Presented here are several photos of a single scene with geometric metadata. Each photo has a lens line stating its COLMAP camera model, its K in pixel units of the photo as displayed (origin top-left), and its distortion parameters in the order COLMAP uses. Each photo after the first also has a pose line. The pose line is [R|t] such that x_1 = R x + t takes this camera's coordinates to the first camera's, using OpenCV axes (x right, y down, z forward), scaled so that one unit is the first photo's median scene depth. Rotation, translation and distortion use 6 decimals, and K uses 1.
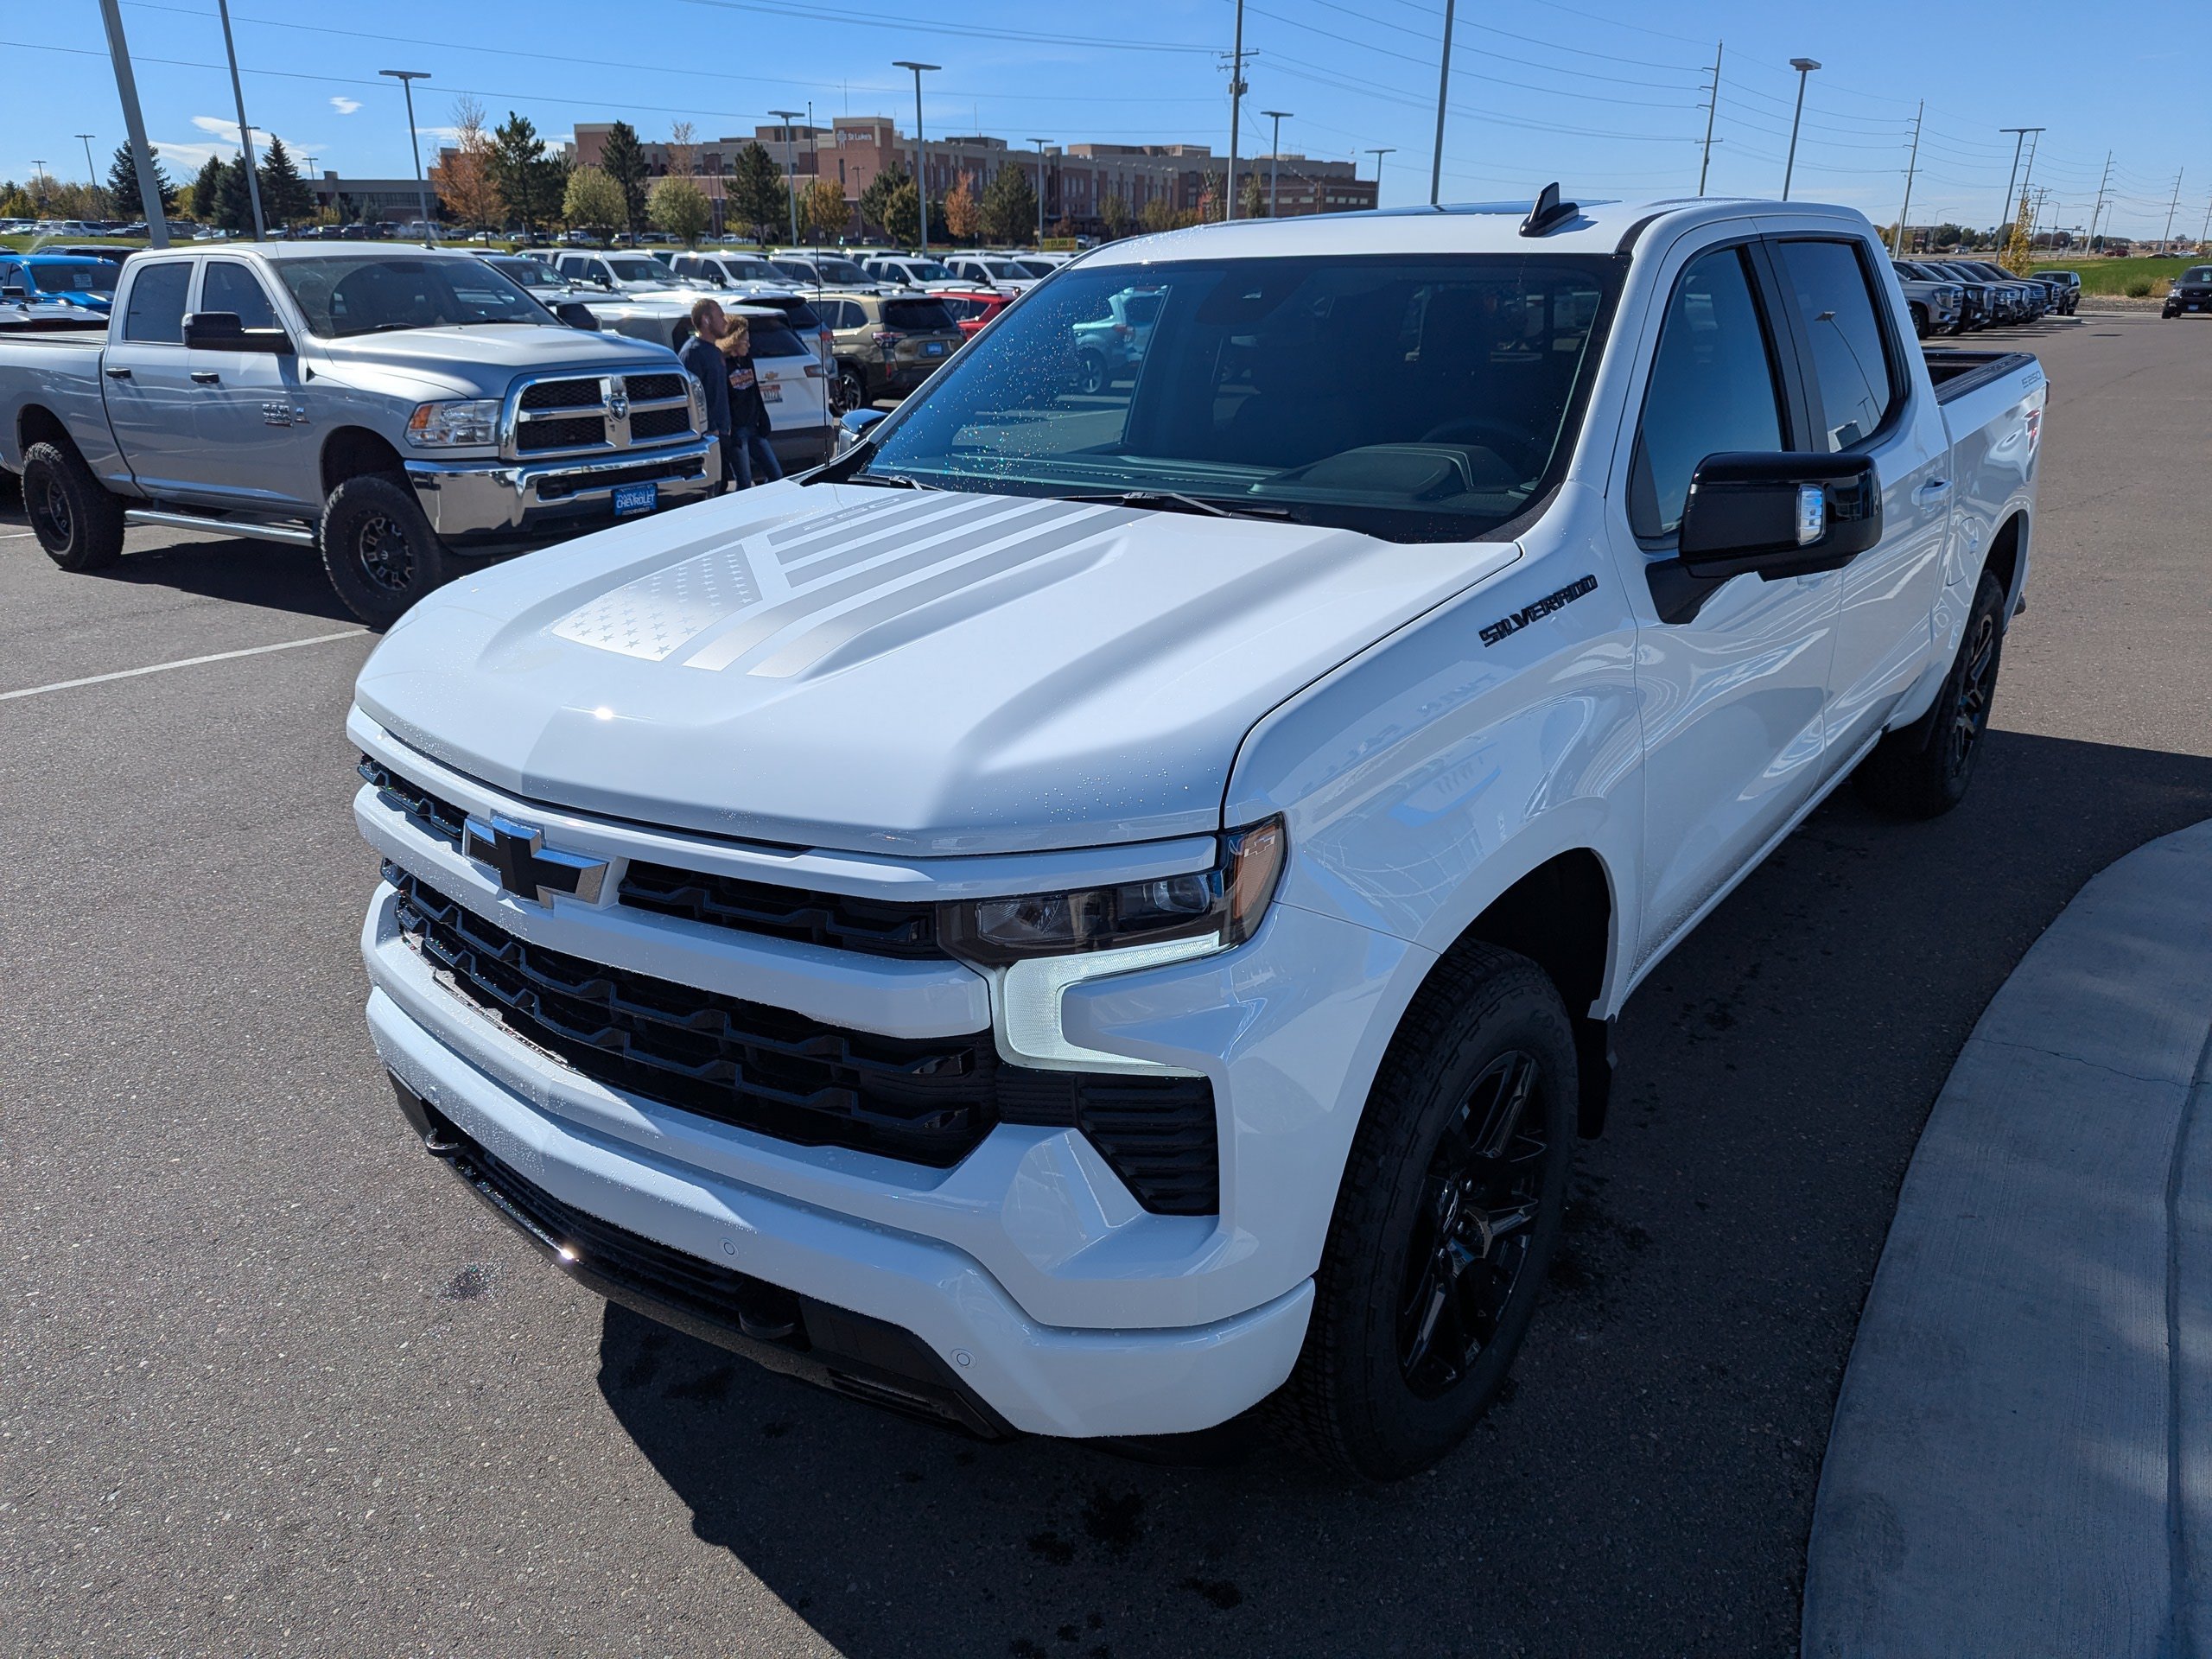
lens RADIAL K [[1555.0, 0, 1106.0], [0, 1555.0, 829.5], [0, 0, 1]] dist [0.059423, -0.053348]
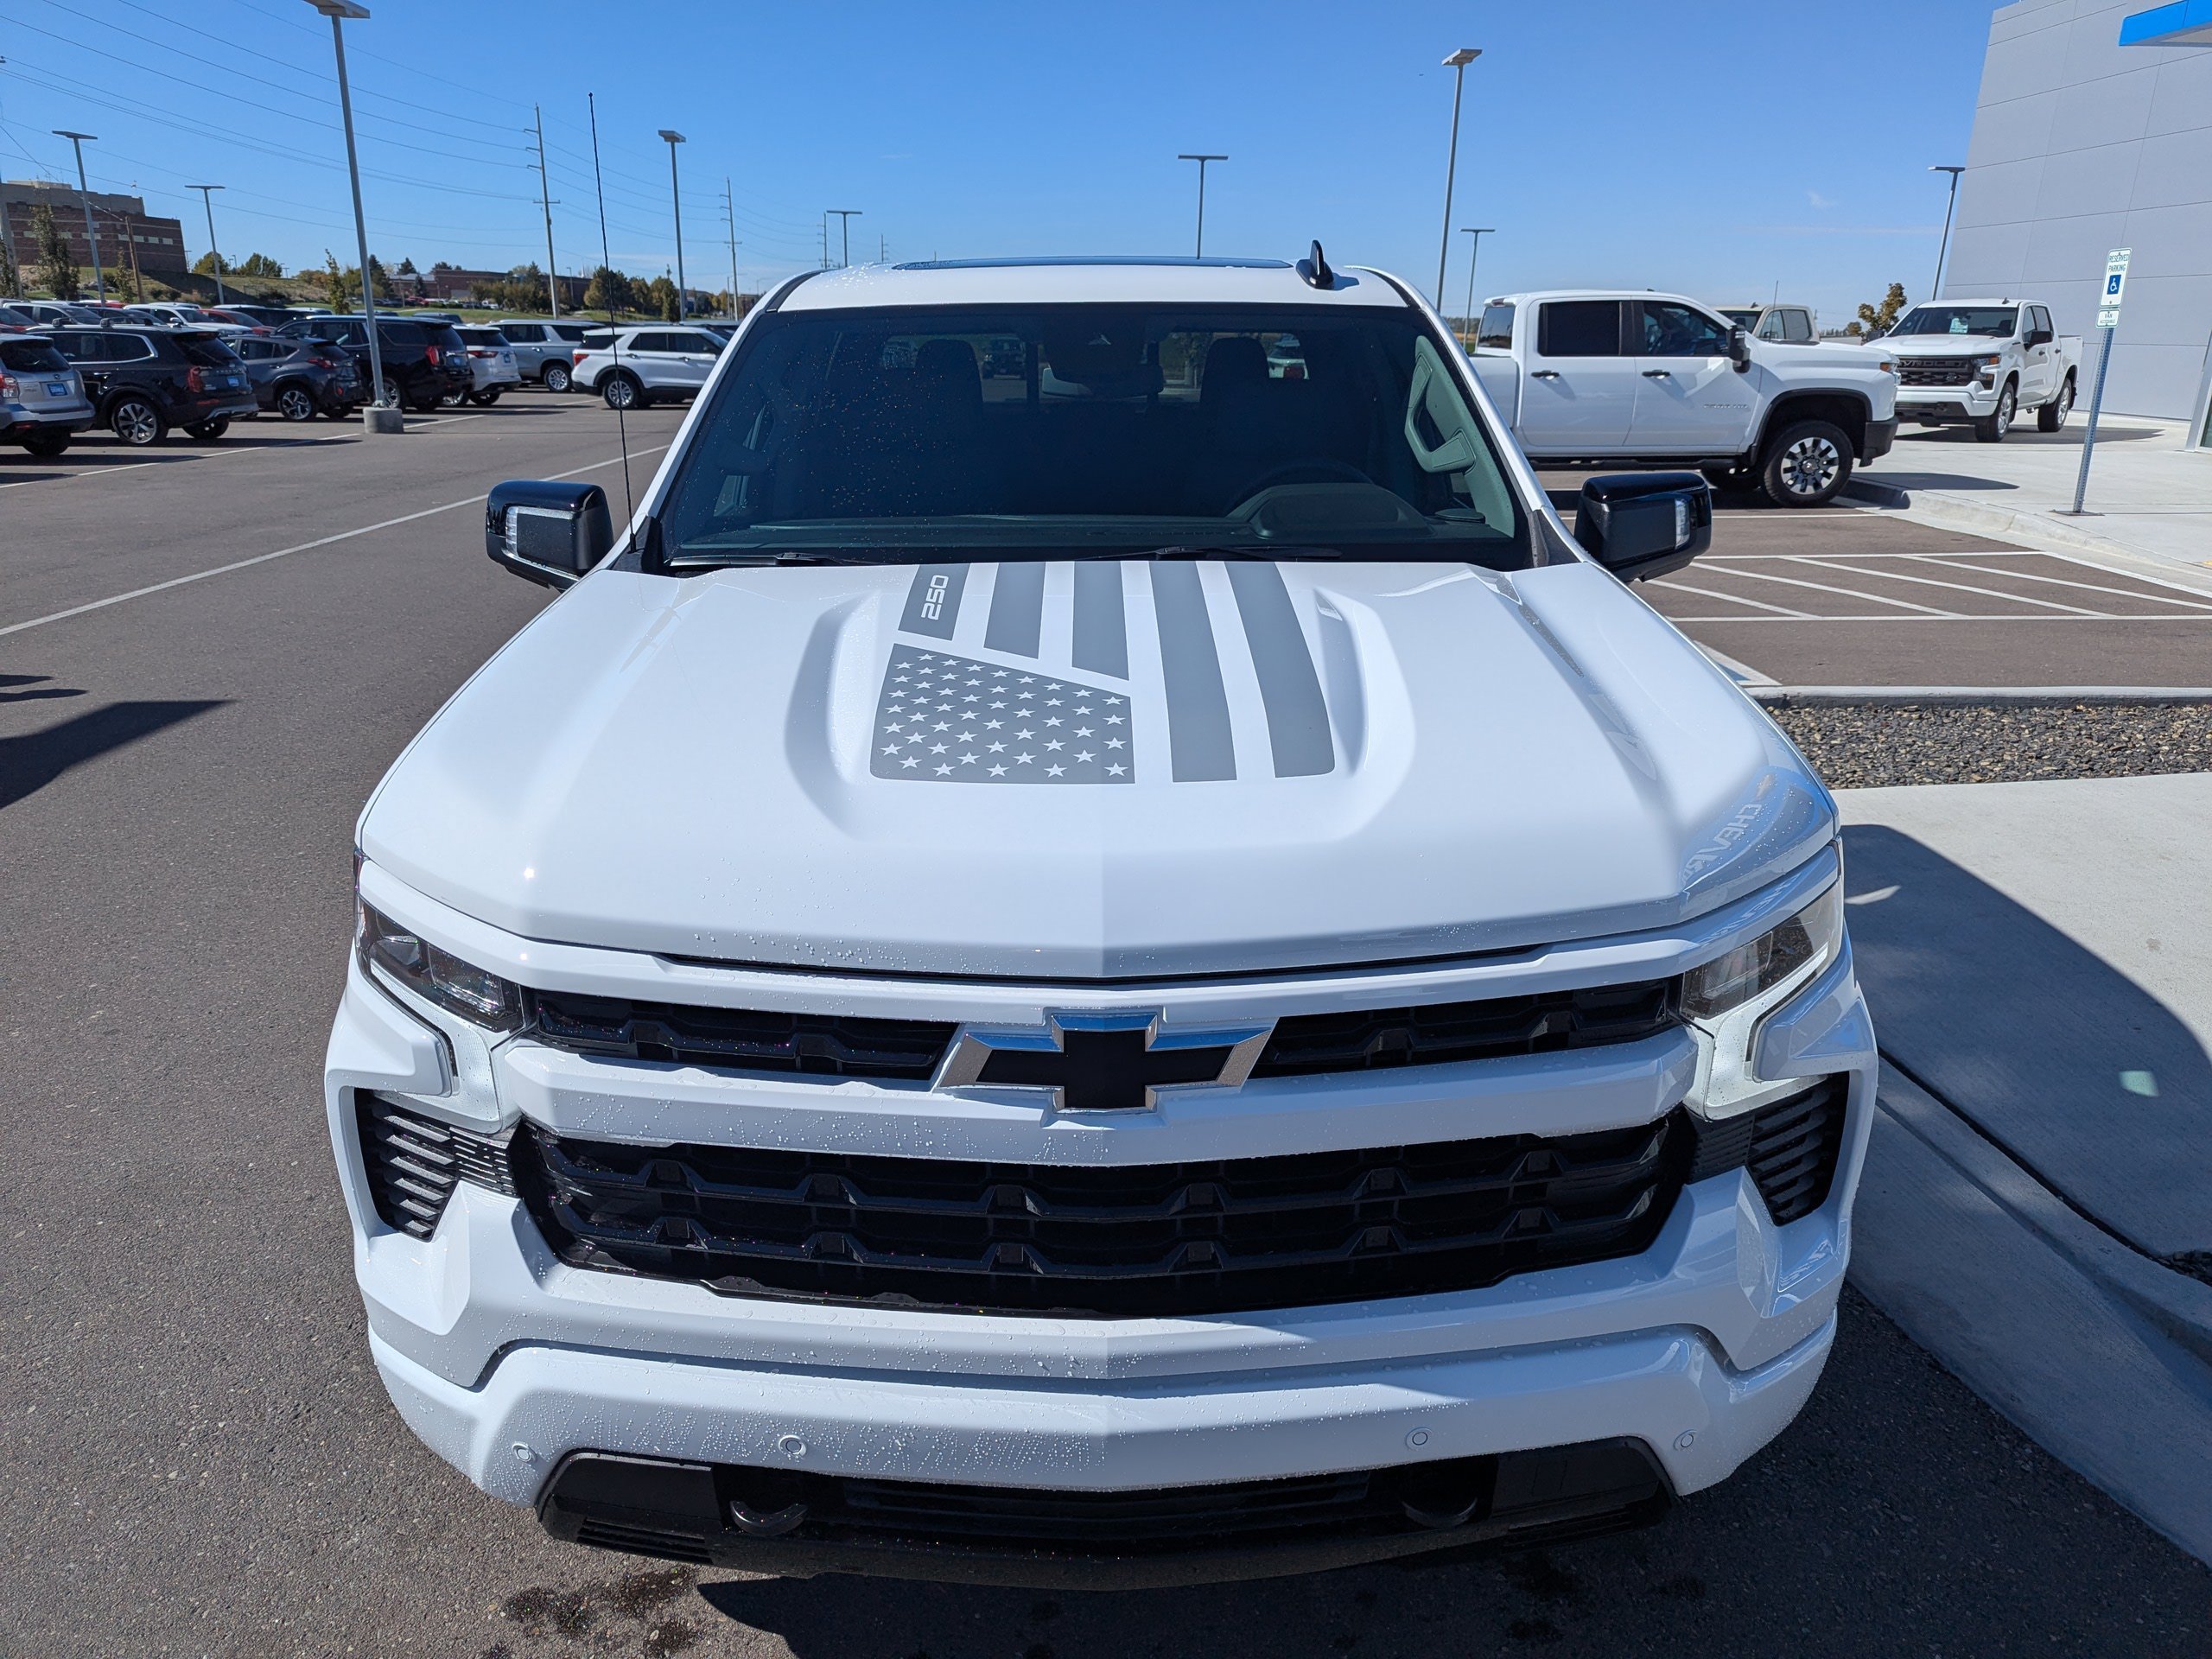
lens RADIAL K [[1545.7, 0, 1128.0], [0, 1545.7, 827.6], [0, 0, 1]] dist [0.074264, -0.070782]
pose [[0.785752, -0.176324, 0.592878, -0.713111], [0.194923, 0.980257, 0.033196, -0.104743], [-0.587026, 0.089482, 0.804608, 0.329788]]
